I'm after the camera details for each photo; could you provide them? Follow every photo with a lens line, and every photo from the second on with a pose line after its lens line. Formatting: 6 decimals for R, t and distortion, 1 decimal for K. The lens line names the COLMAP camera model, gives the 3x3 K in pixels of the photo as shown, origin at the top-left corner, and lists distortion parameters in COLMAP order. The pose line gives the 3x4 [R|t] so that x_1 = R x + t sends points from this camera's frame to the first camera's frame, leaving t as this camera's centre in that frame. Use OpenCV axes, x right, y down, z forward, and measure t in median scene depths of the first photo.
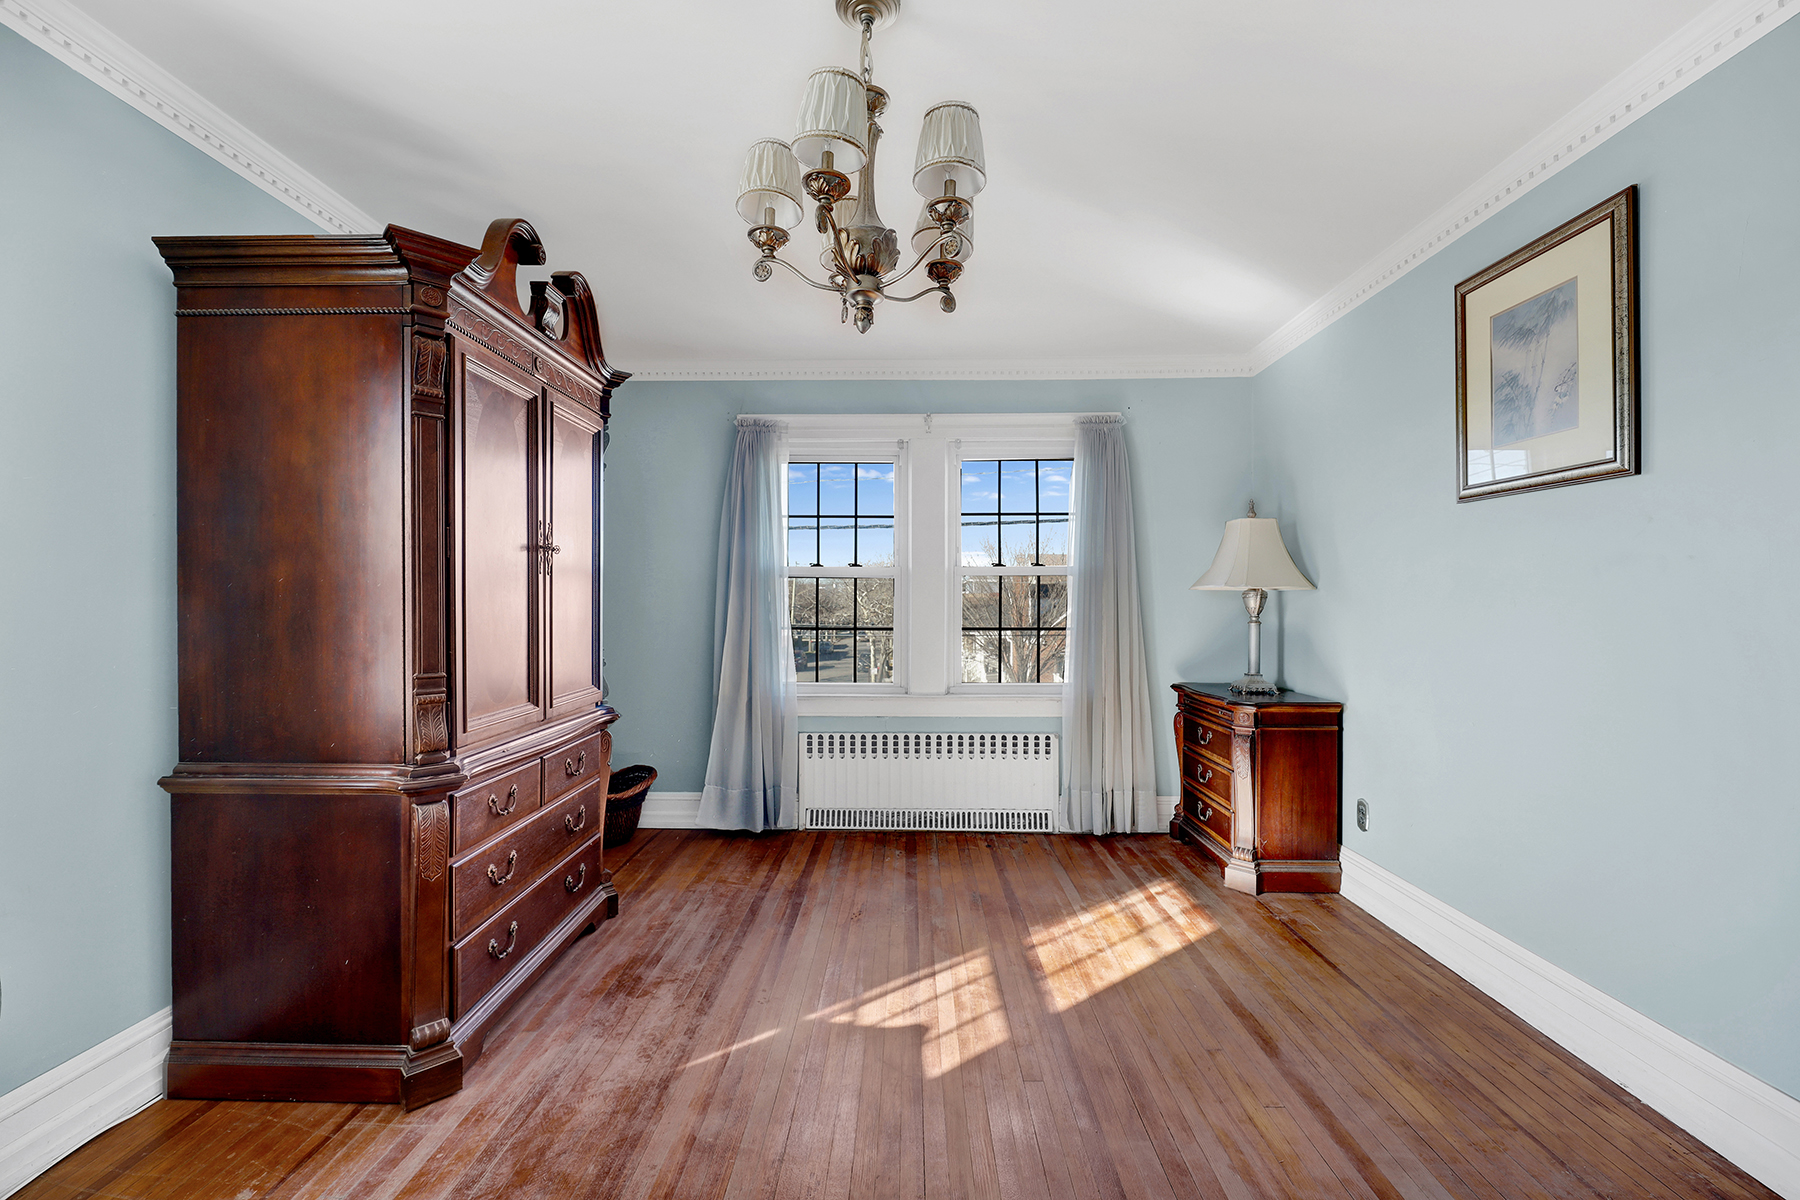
lens RADIAL K [[740.8, 0, 898.3], [0, 740.8, 600.7], [0, 0, 1]] dist [-0.001798, -0.000312]
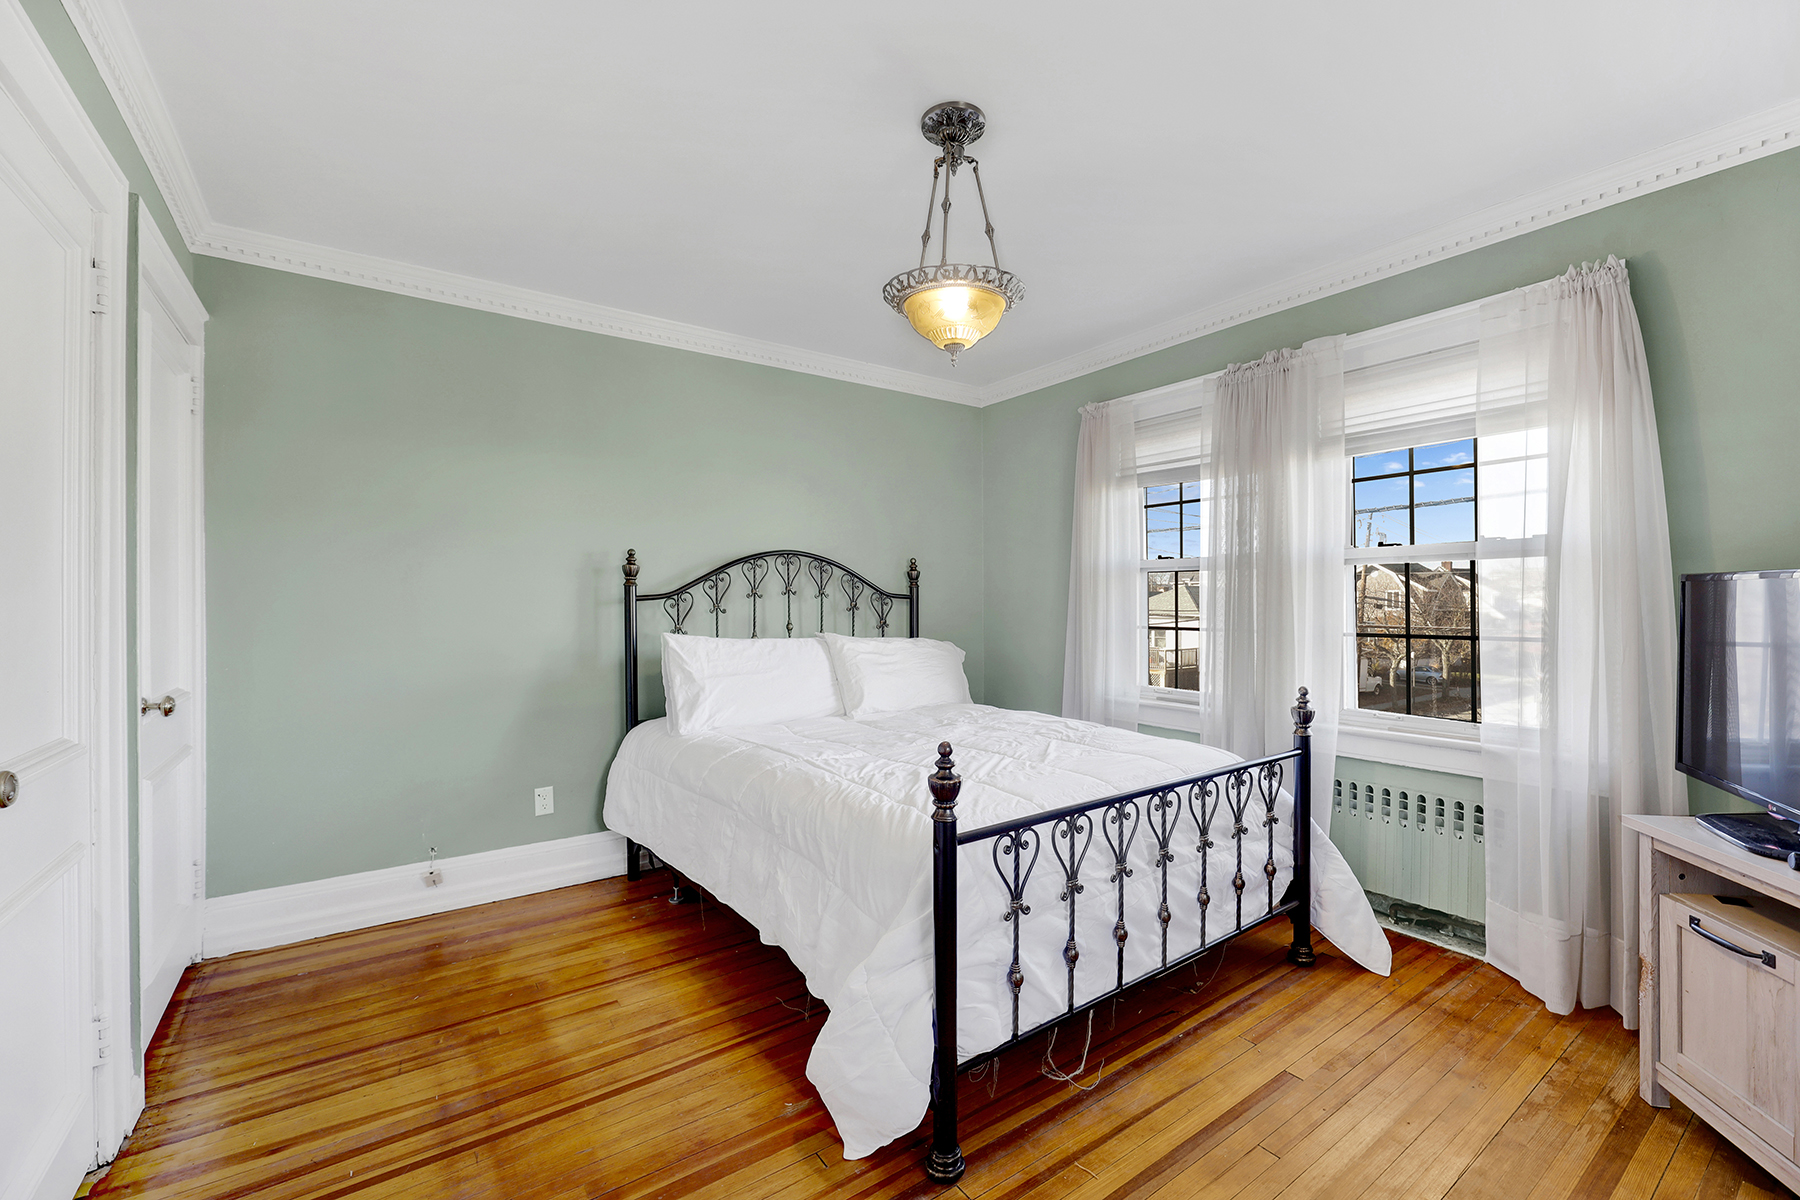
lens RADIAL K [[740.8, 0, 901.8], [0, 740.8, 601.6], [0, 0, 1]] dist [-0.001798, -0.000312]
pose [[0.594010, -0.003712, -0.804449, 0.258649], [-0.001522, 0.999982, -0.005738, 0.007887], [0.804457, 0.004632, 0.593993, 0.165808]]
